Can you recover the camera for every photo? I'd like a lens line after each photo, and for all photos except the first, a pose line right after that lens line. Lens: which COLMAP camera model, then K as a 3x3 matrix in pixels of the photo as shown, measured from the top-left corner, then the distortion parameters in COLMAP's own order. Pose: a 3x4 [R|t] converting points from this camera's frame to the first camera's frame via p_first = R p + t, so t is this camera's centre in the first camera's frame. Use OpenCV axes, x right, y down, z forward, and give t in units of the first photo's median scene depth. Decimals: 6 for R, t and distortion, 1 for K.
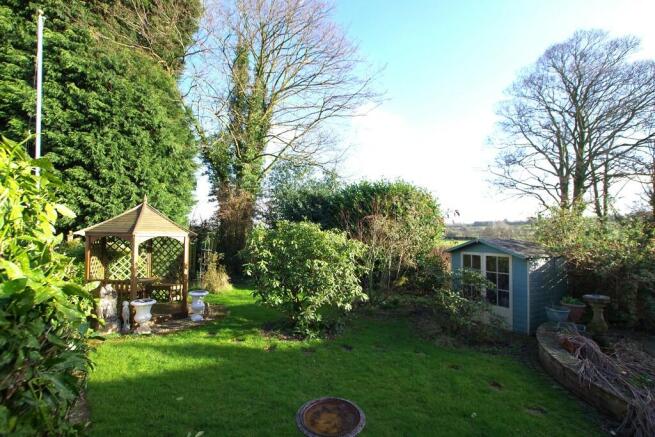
lens RADIAL K [[320.1, 0, 327.5], [0, 320.1, 218.5], [0, 0, 1]] dist [0.002227, 0.000854]
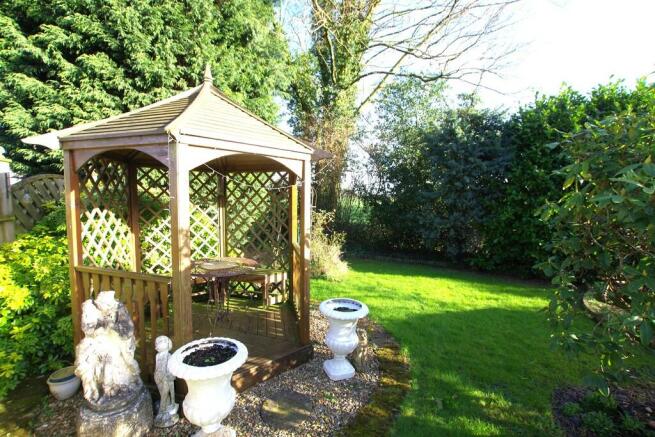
lens RADIAL K [[320.1, 0, 327.5], [0, 320.1, 218.5], [0, 0, 1]] dist [0.002227, 0.000854]
pose [[0.982060, 0.018767, -0.187631, -0.273784], [0.002108, 0.993881, 0.110439, 0.065353], [0.188555, -0.108853, 0.976011, 0.494811]]
